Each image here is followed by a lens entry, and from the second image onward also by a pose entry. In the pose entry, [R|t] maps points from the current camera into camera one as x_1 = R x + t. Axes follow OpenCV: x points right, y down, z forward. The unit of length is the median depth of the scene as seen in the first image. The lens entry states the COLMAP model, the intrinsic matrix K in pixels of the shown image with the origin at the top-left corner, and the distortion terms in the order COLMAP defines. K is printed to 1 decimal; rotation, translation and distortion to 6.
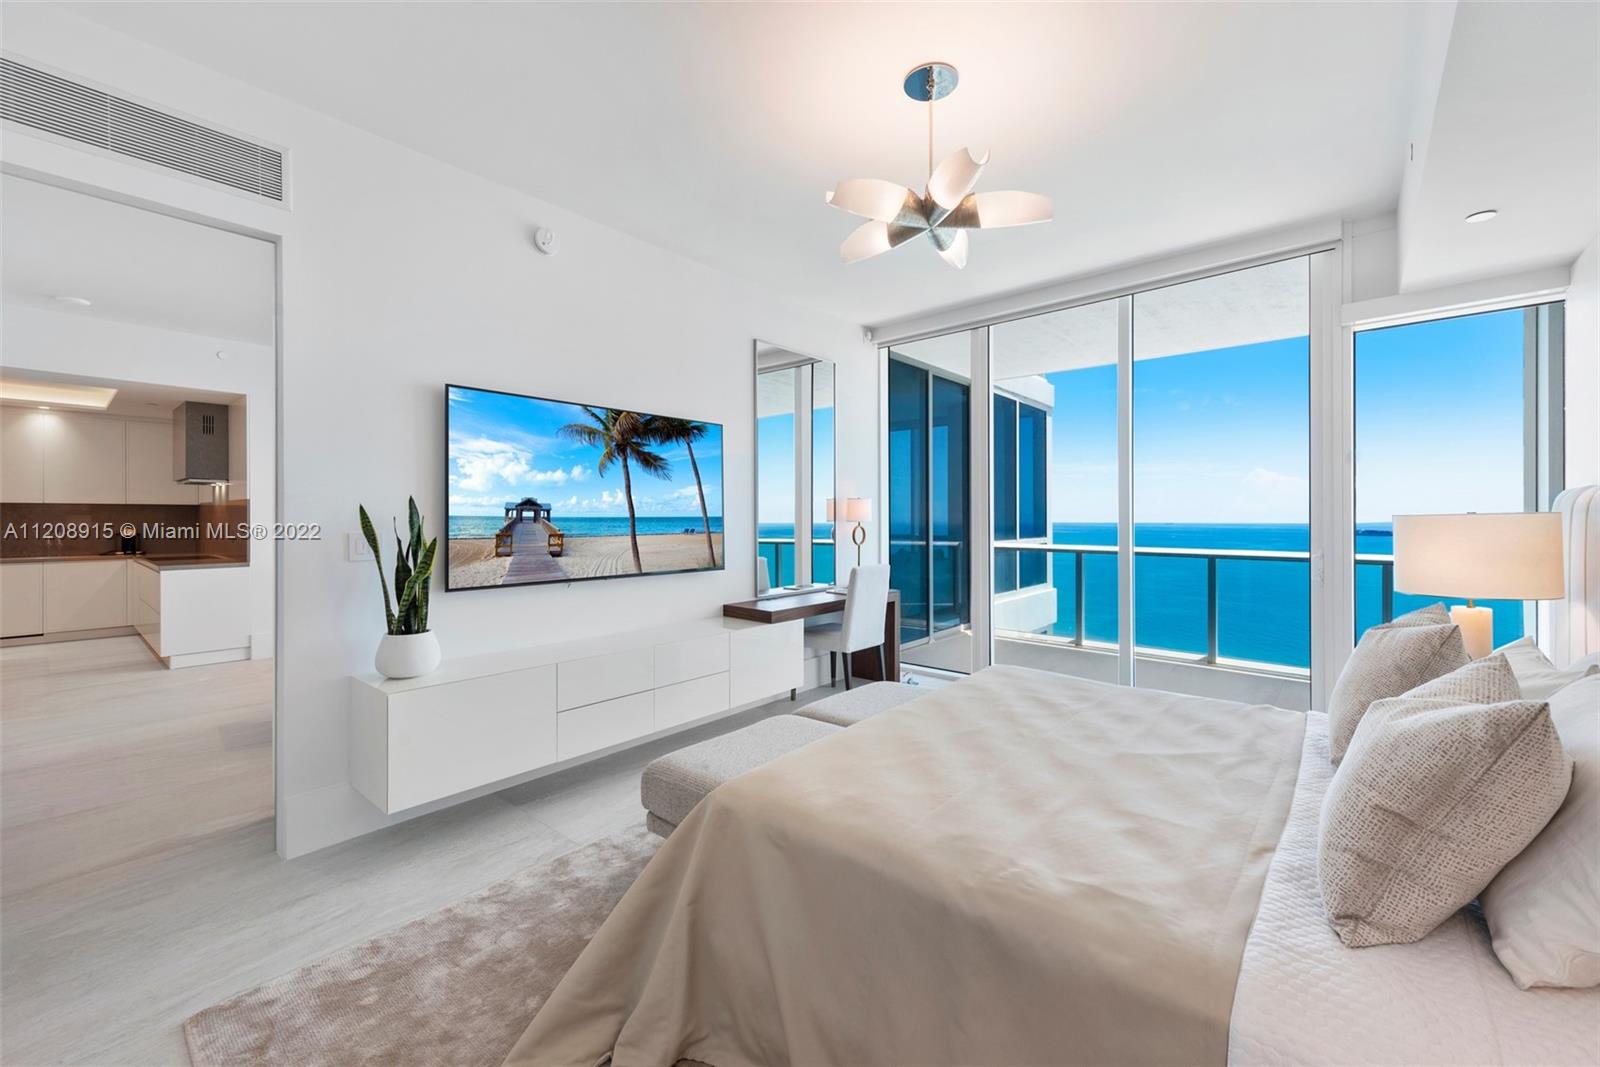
lens RADIAL K [[638.0, 0, 802.3], [0, 638.0, 510.6], [0, 0, 1]] dist [0.015743, -0.003439]
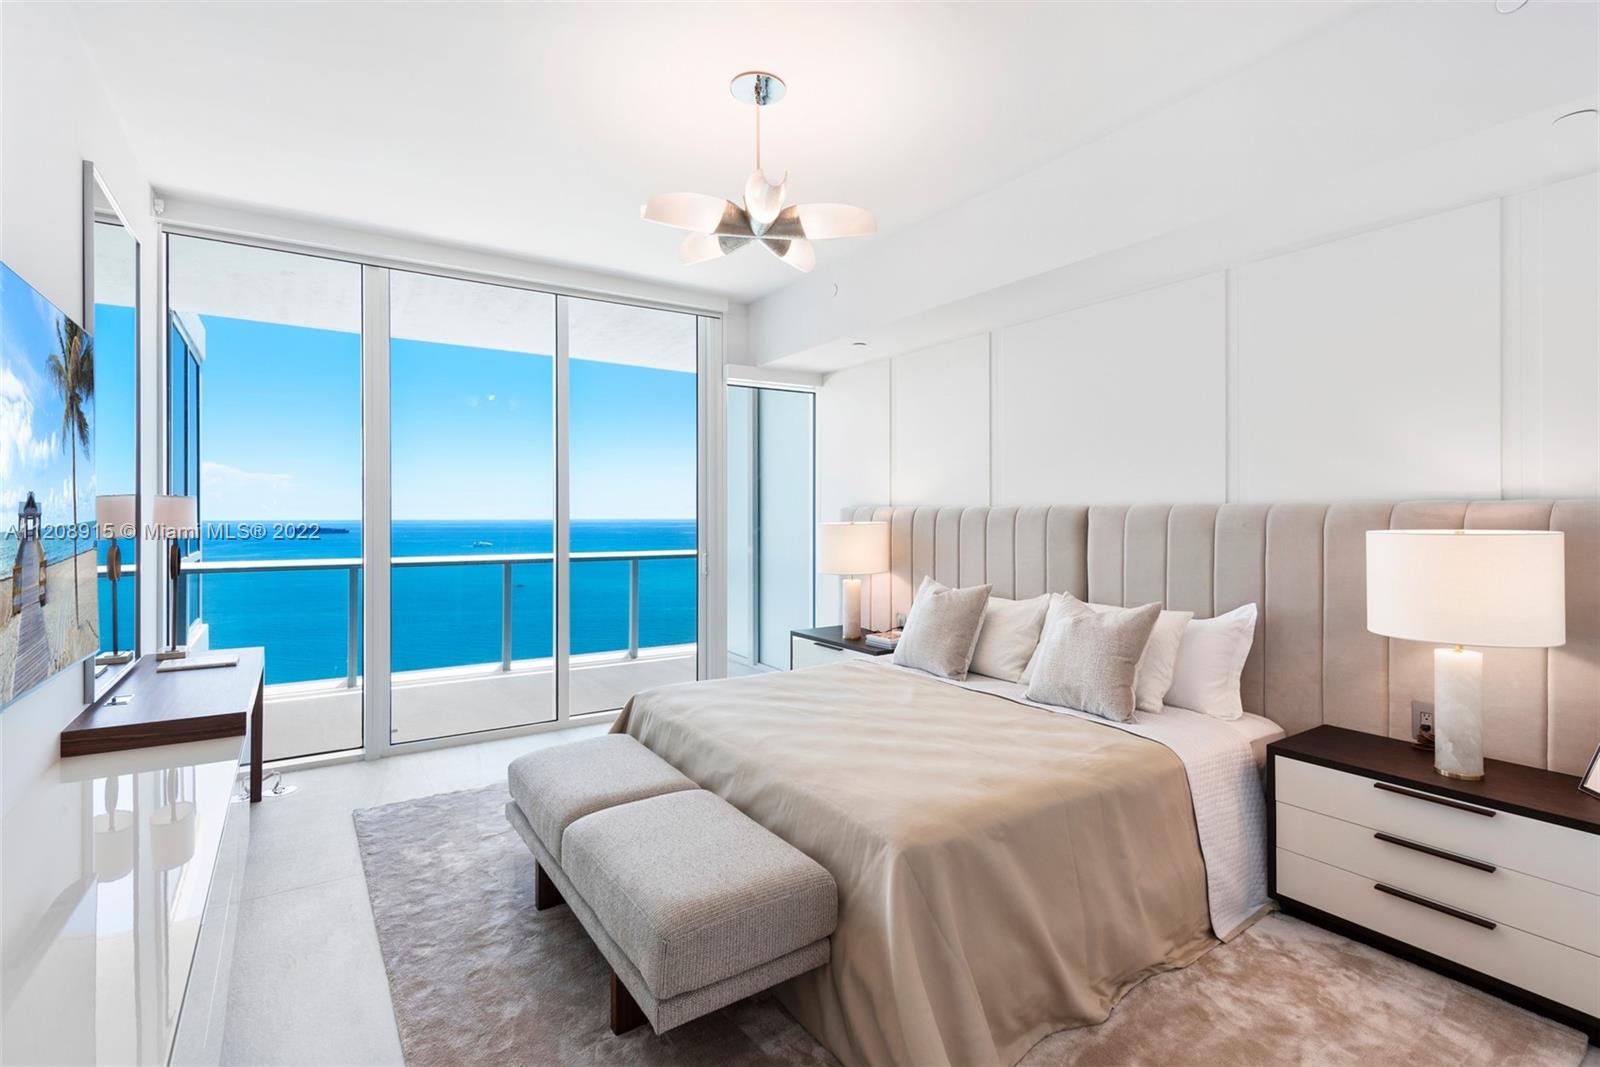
lens RADIAL K [[768.4, 0, 794.0], [0, 768.4, 508.6], [0, 0, 1]] dist [0.019599, -0.002084]
pose [[0.283674, 0.001772, 0.958919, -1.598563], [-0.007778, 0.999970, 0.000453, -0.061547], [-0.958889, -0.007587, 0.283679, 1.059145]]
